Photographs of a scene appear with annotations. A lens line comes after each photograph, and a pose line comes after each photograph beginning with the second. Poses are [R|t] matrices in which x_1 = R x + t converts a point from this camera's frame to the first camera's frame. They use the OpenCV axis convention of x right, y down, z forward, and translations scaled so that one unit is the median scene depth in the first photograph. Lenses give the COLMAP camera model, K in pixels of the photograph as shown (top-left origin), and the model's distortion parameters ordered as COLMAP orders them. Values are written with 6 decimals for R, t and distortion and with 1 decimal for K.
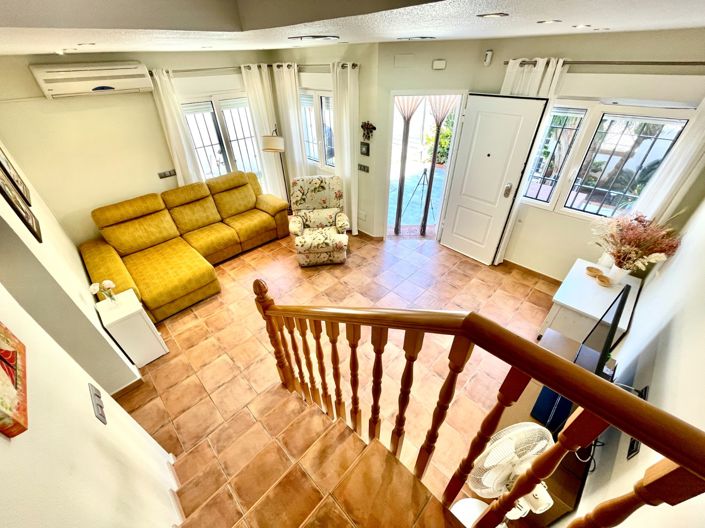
lens RADIAL K [[283.6, 0, 351.0], [0, 283.6, 265.2], [0, 0, 1]] dist [-0.001068, -0.001132]
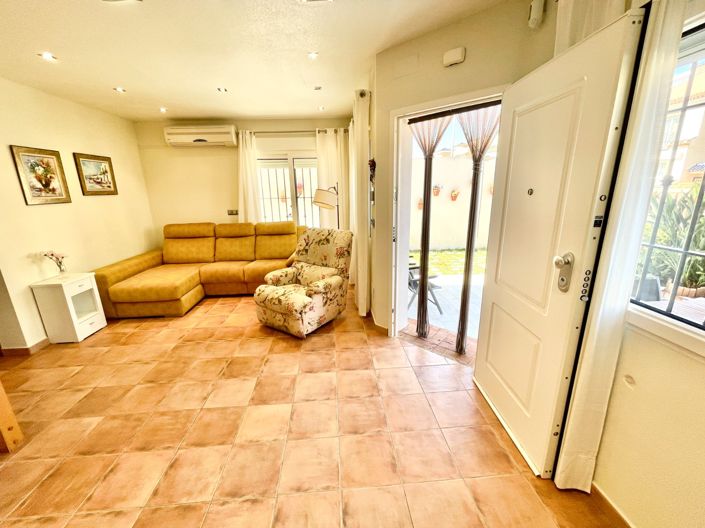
lens RADIAL K [[283.6, 0, 349.5], [0, 283.6, 264.2], [0, 0, 1]] dist [-0.001068, -0.001132]
pose [[0.751987, 0.178146, -0.634649, 0.478091], [-0.388195, 0.897809, -0.207952, -0.073868], [0.532748, 0.402745, 0.744296, 0.476163]]
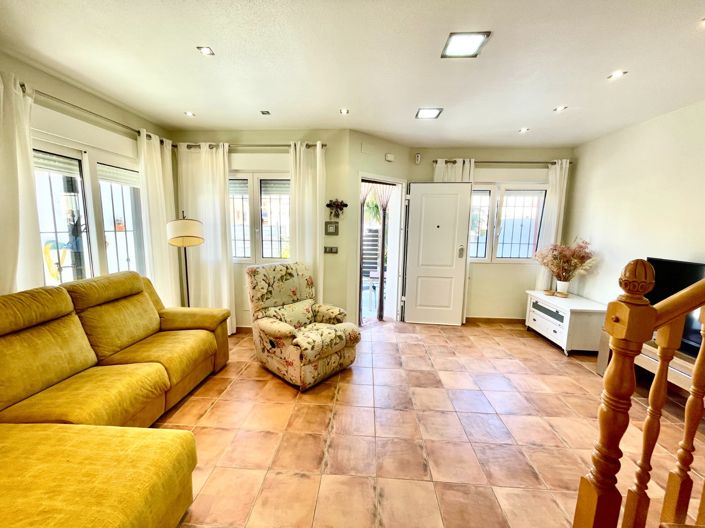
lens RADIAL K [[283.6, 0, 351.4], [0, 283.6, 264.8], [0, 0, 1]] dist [-0.001068, -0.001132]
pose [[0.747784, -0.055170, 0.661646, -0.483932], [0.367714, 0.864161, -0.343529, 0.018728], [-0.552816, 0.500182, 0.666492, 0.410726]]
